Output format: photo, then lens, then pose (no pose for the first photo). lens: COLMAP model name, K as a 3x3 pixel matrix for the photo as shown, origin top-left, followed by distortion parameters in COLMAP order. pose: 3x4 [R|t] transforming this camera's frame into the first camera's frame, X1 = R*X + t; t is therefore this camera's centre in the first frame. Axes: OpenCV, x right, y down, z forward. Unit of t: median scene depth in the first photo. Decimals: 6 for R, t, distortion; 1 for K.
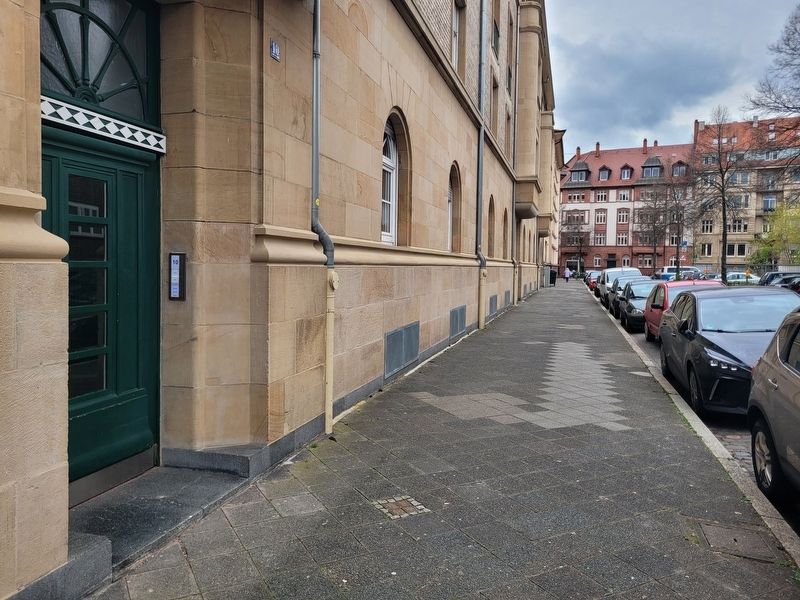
lens RADIAL K [[596.3, 0, 402.4], [0, 596.3, 296.8], [0, 0, 1]] dist [0.036264, -0.003583]
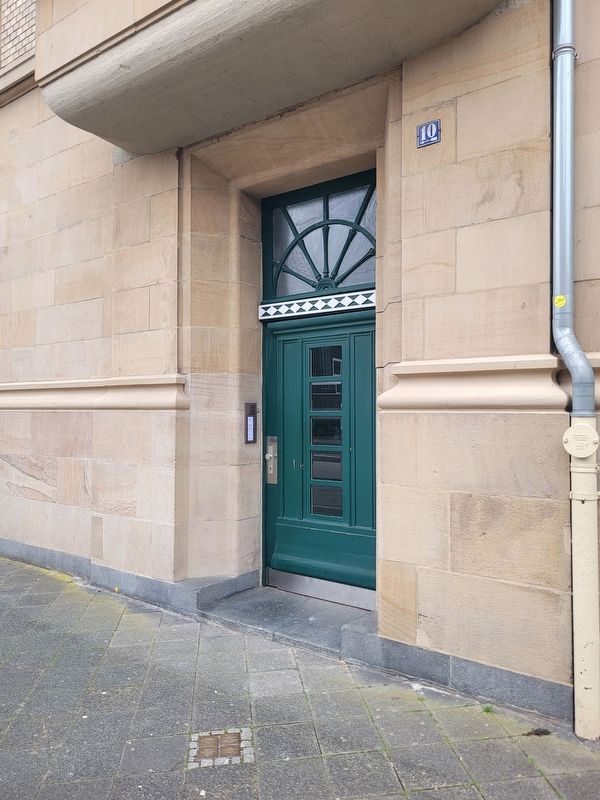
lens RADIAL K [[596.3, 0, 302.9], [0, 596.3, 404.0], [0, 0, 1]] dist [0.036264, -0.003583]
pose [[-0.350585, -0.024488, -0.936211, 0.652811], [-0.054924, 0.998475, -0.005549, -0.060733], [0.934919, 0.049476, -0.351395, 1.336011]]
